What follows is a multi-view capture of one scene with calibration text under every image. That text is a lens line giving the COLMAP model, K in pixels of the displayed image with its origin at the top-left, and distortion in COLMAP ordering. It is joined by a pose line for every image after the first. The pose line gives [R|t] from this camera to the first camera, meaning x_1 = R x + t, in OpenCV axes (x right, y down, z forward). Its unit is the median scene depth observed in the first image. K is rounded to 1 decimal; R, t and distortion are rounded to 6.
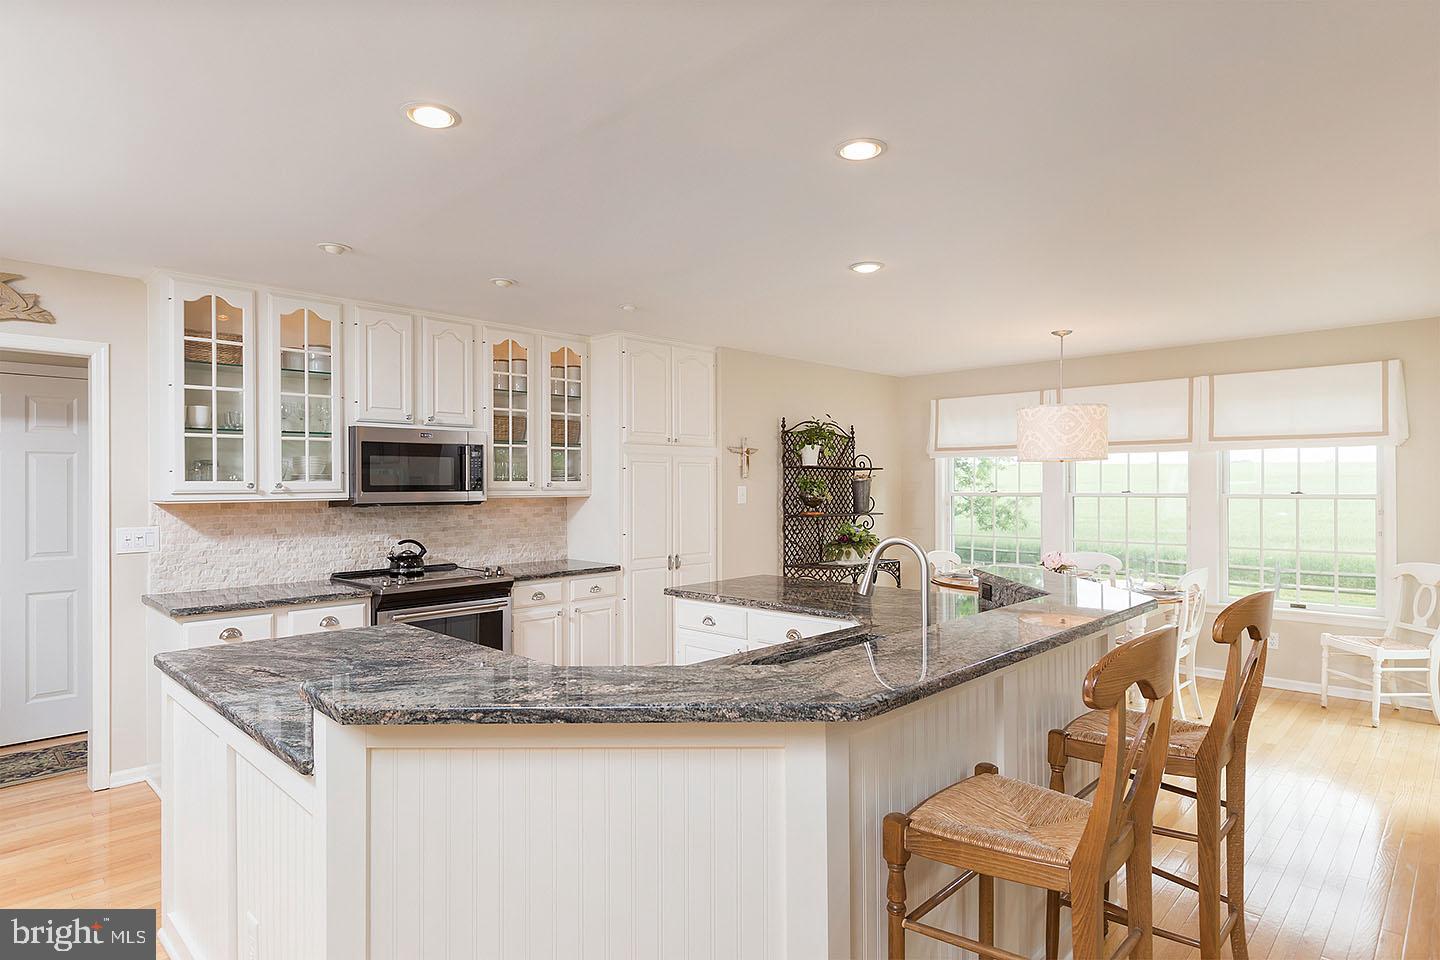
lens RADIAL K [[787.5, 0, 733.3], [0, 787.5, 485.8], [0, 0, 1]] dist [0.003263, 0.000989]
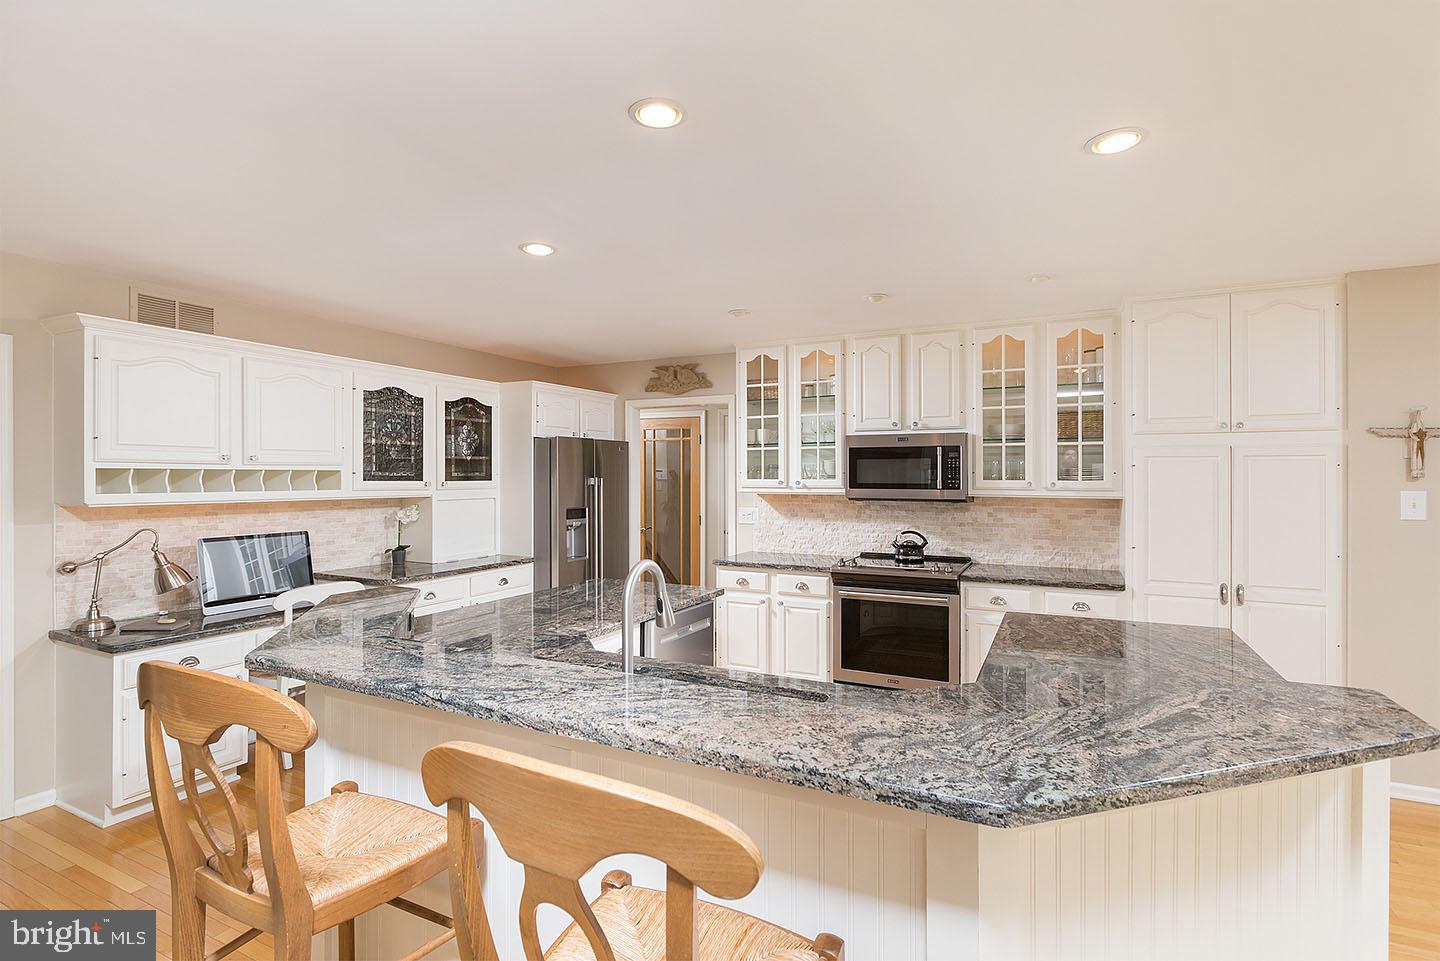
lens RADIAL K [[704.6, 0, 724.5], [0, 704.6, 475.9], [0, 0, 1]] dist [0.016943, 0.000694]
pose [[0.305476, 0.004645, -0.952188, 0.489330], [-0.005732, 0.999979, 0.003040, -0.013136], [0.952183, 0.004530, 0.305496, 0.440540]]
